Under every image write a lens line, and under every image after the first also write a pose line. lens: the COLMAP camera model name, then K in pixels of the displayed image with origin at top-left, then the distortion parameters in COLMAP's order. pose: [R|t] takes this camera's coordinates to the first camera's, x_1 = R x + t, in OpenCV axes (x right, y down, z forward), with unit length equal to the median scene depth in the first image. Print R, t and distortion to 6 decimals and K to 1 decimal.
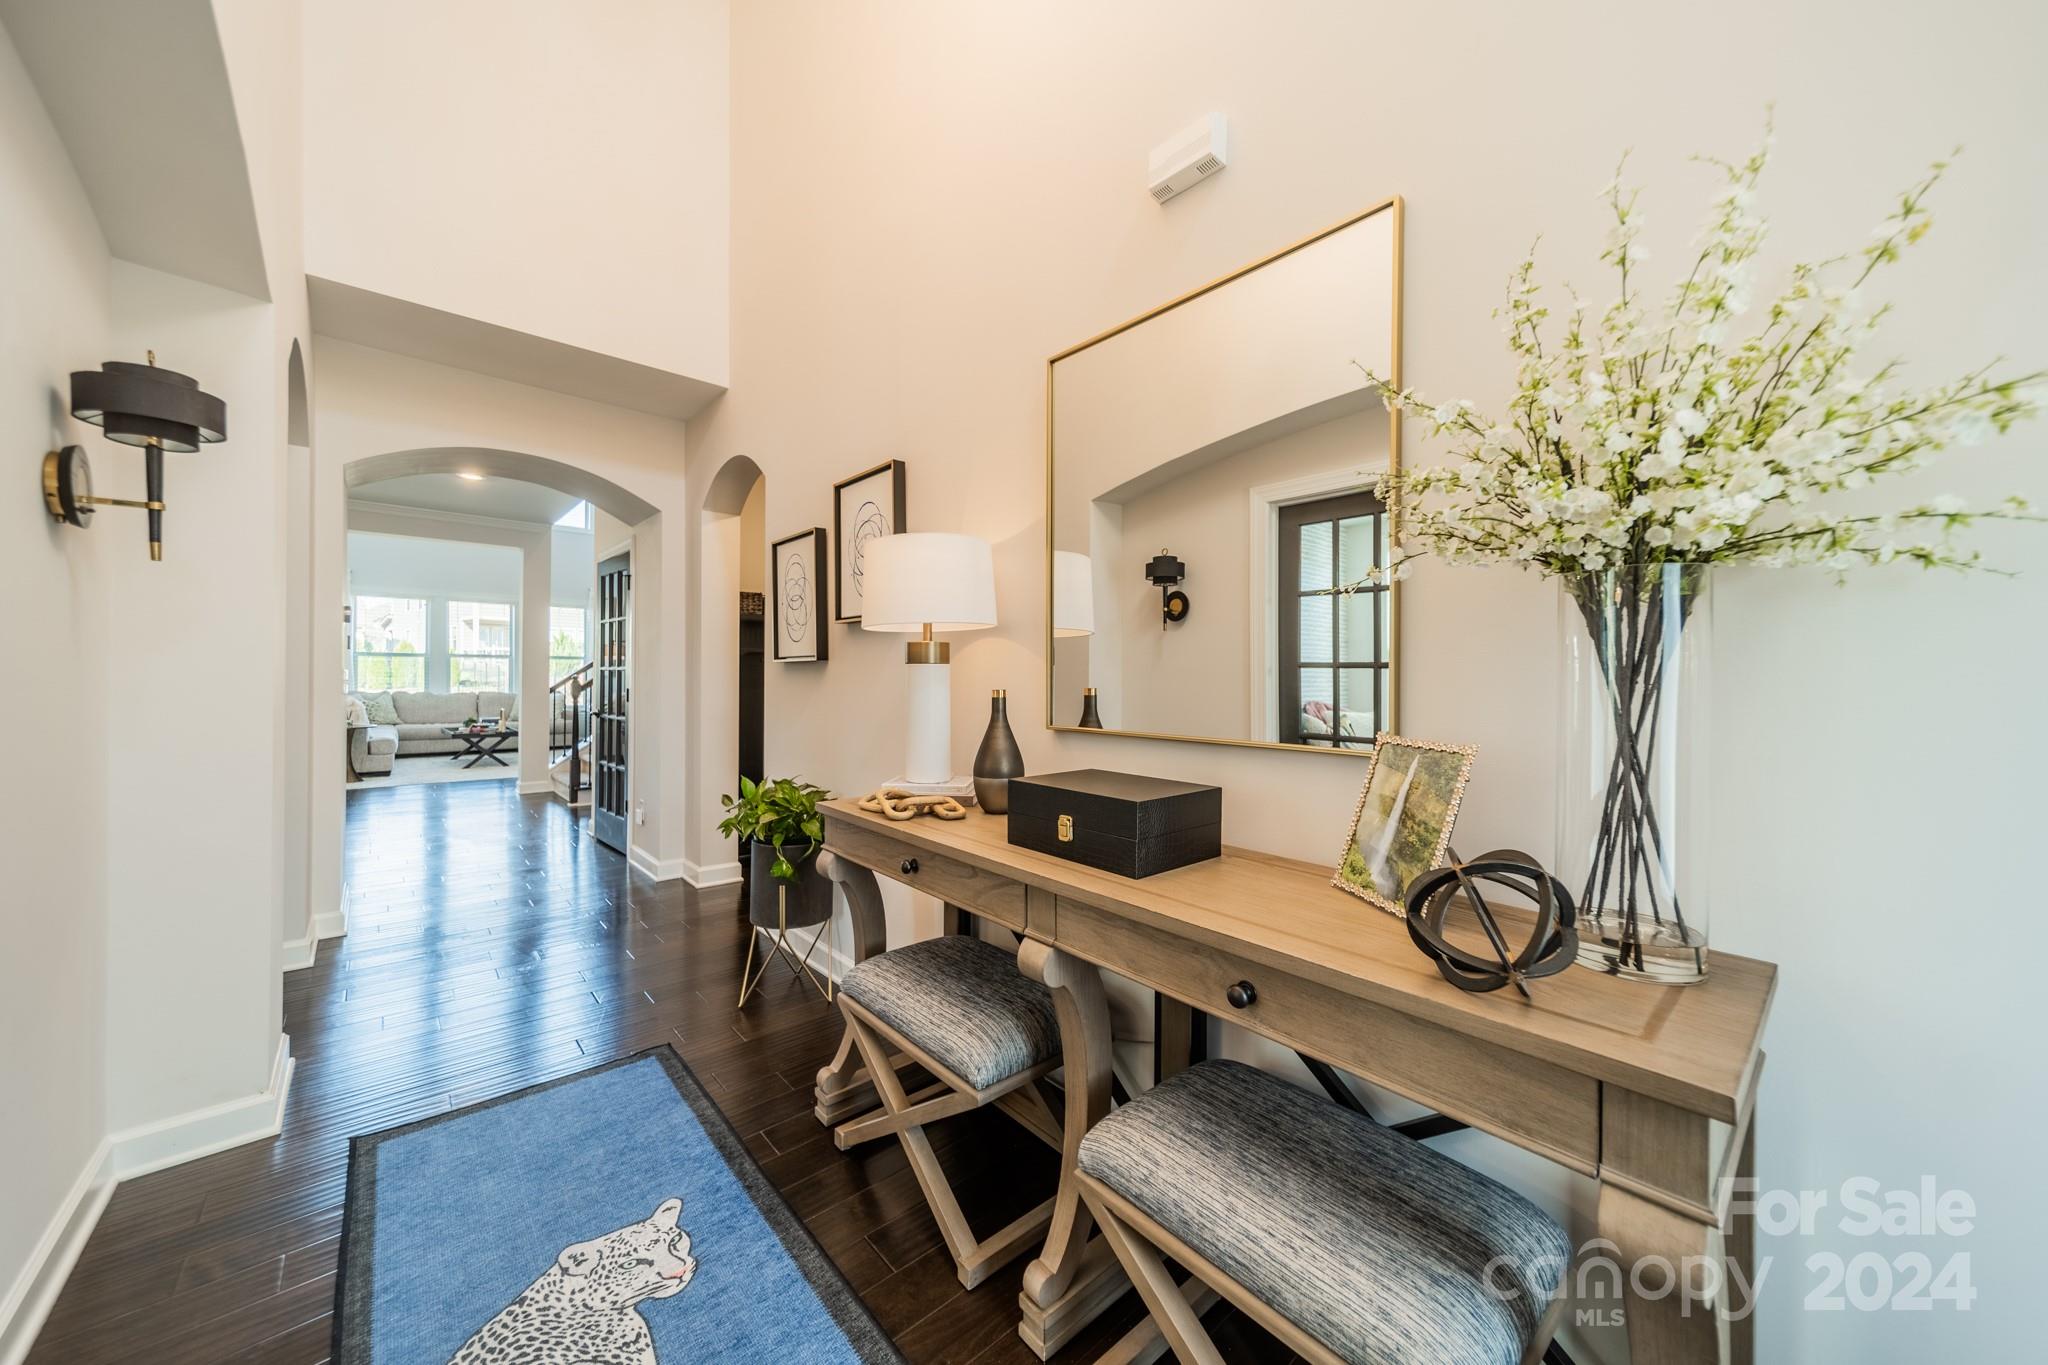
lens RADIAL K [[728.3, 0, 1024.0], [0, 728.3, 674.6], [0, 0, 1]] dist [0.005905, -0.000173]
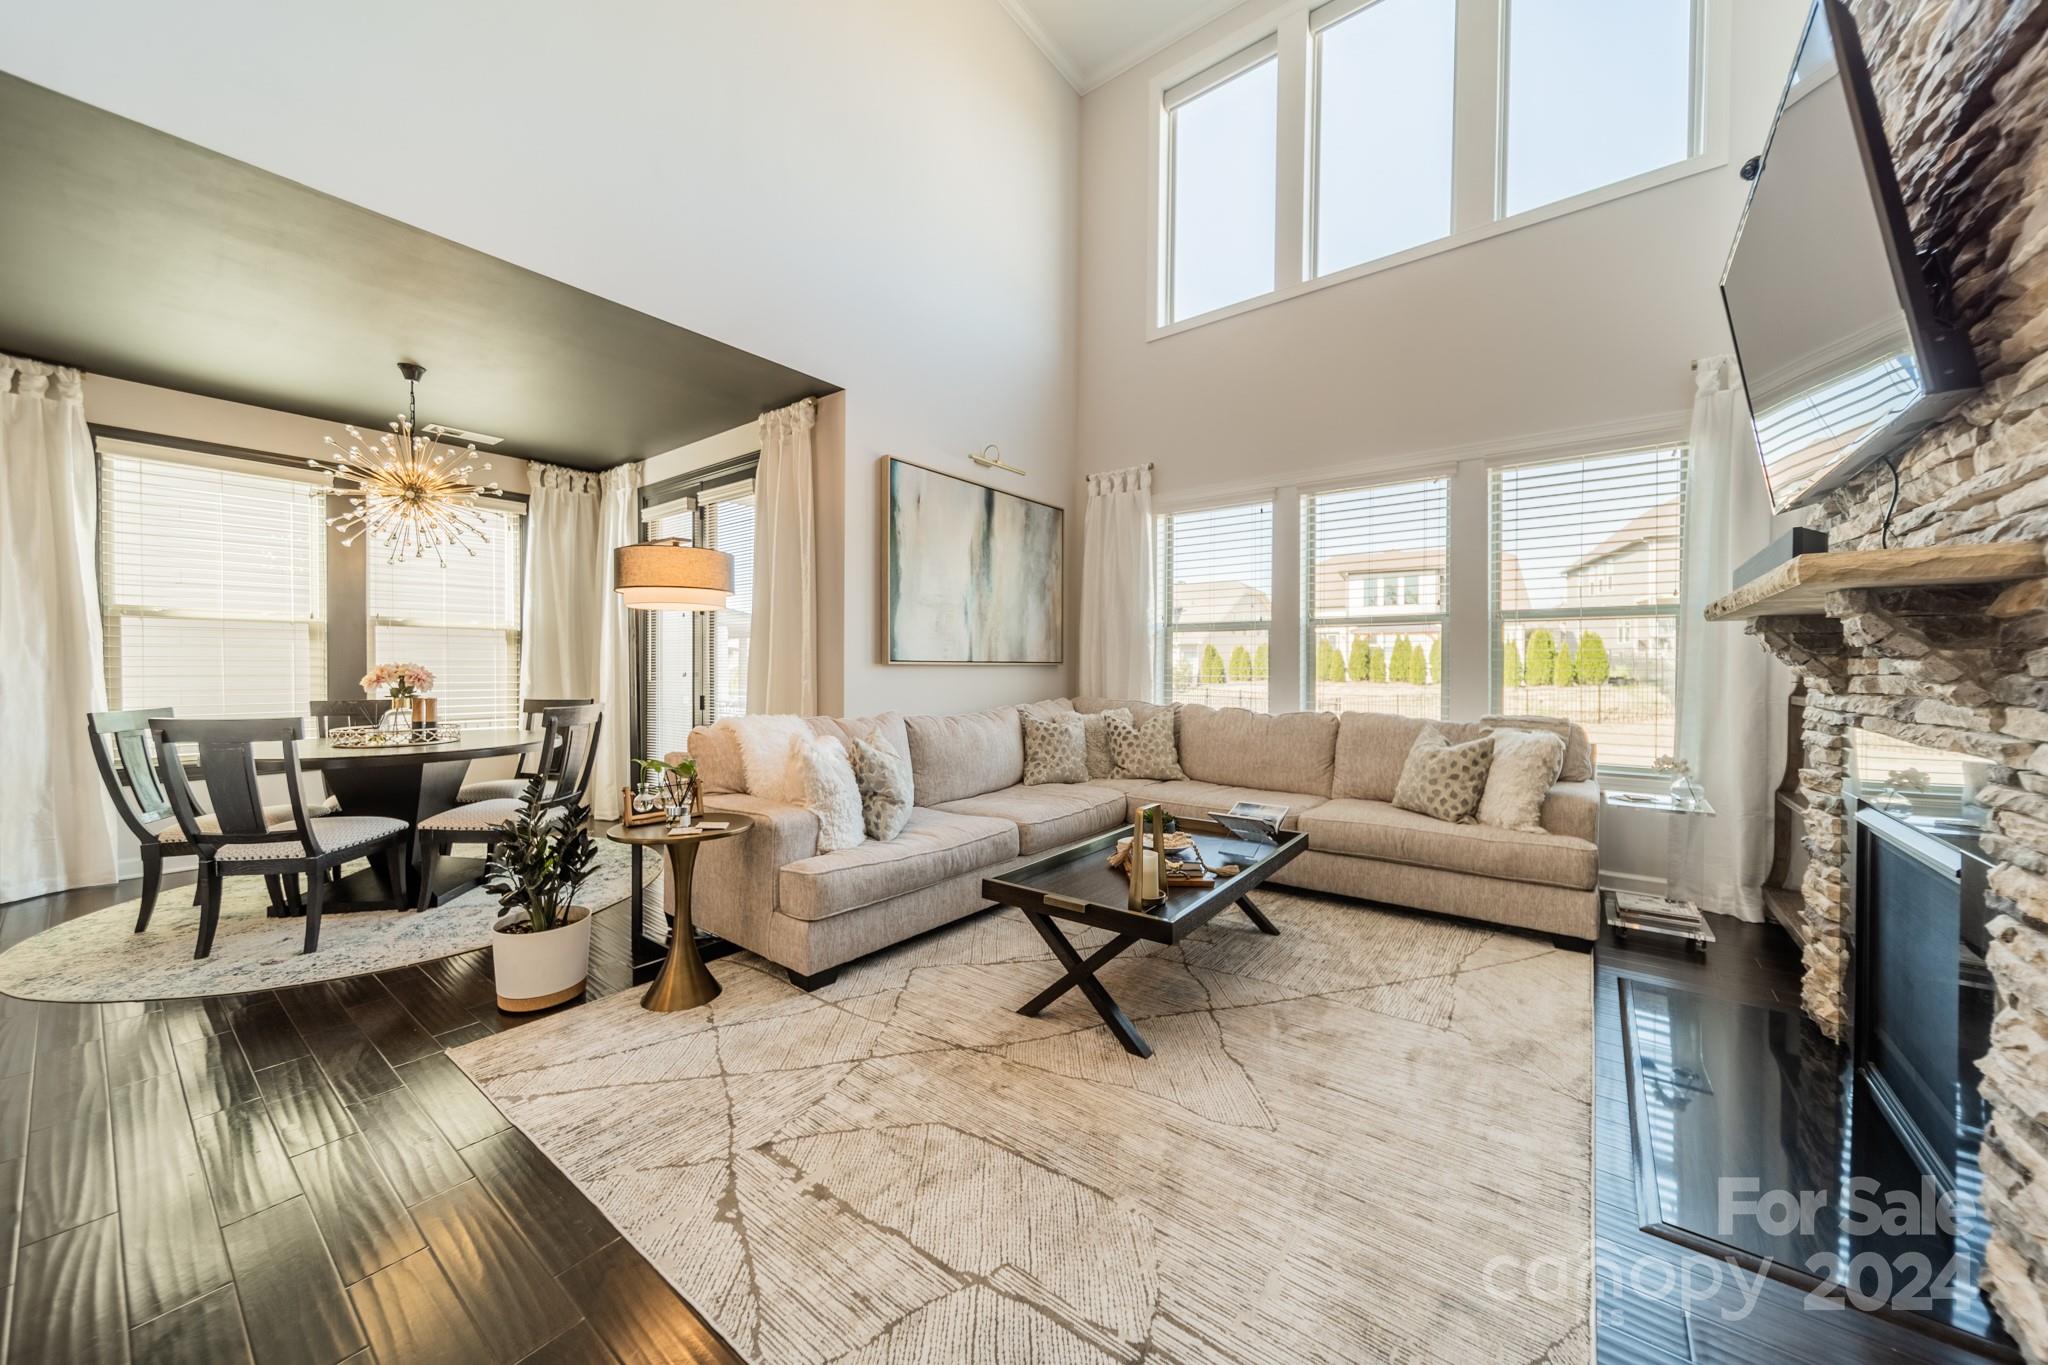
lens RADIAL K [[728.3, 0, 1024.0], [0, 728.3, 674.6], [0, 0, 1]] dist [0.005905, -0.000173]
pose [[0.185739, 0.005673, -0.982583, -0.429550], [0.002578, 0.999977, 0.006261, 0.000755], [0.982596, -0.003696, 0.185720, 0.817071]]
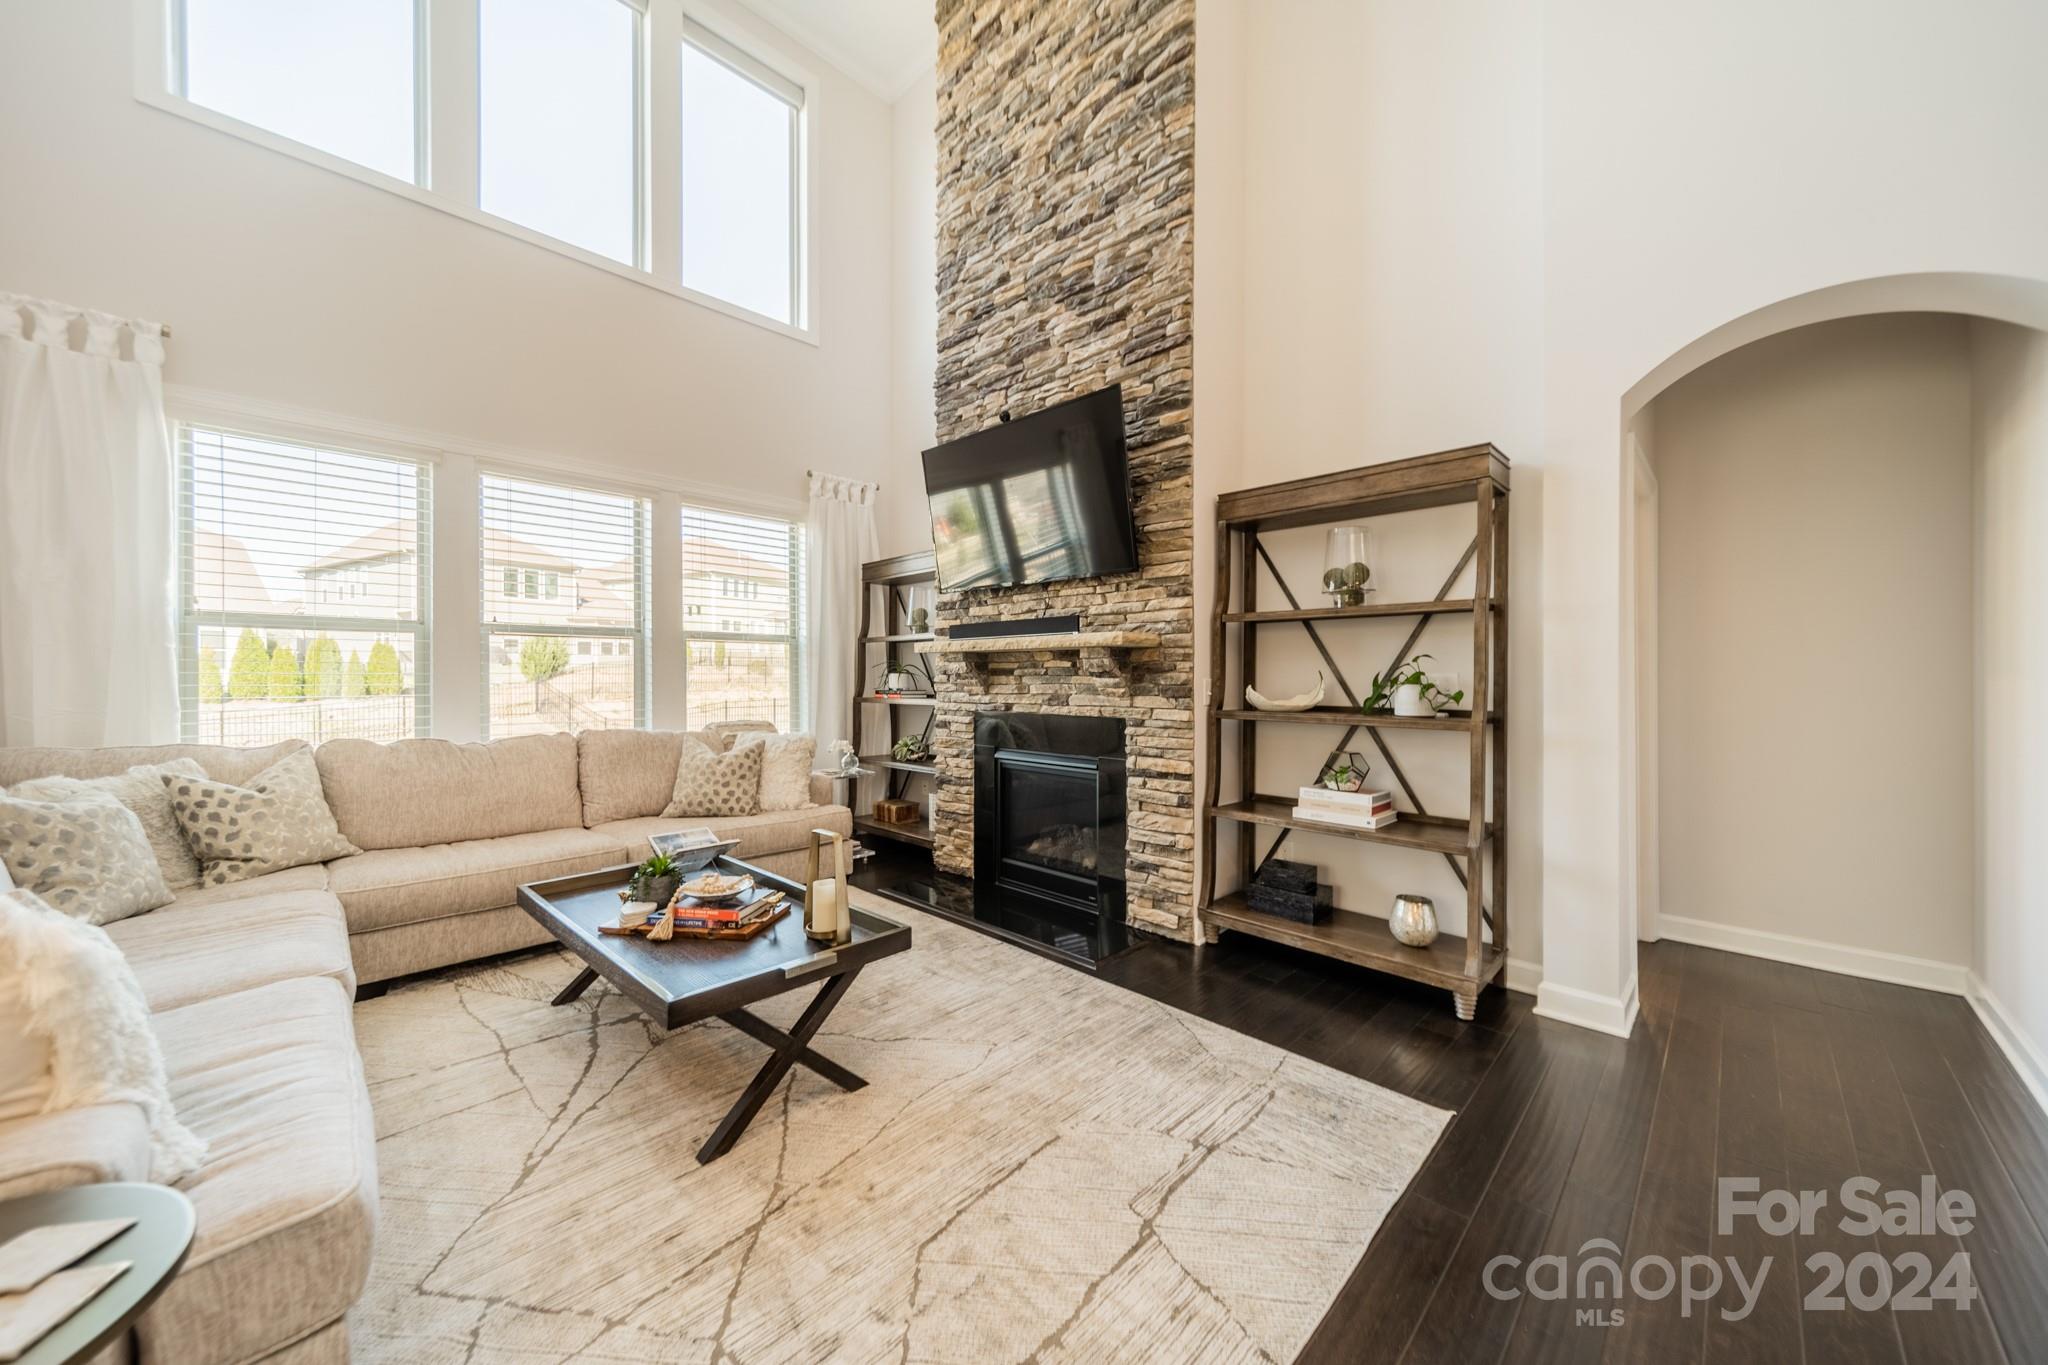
lens RADIAL K [[722.6, 0, 1024.0], [0, 722.6, 682.5], [0, 0, 1]] dist [0.004445, 0.000206]
pose [[0.997884, -0.009451, 0.064336, -0.595348], [0.008761, 0.999901, 0.010990, -0.002106], [-0.064433, -0.010403, 0.997868, 0.686747]]
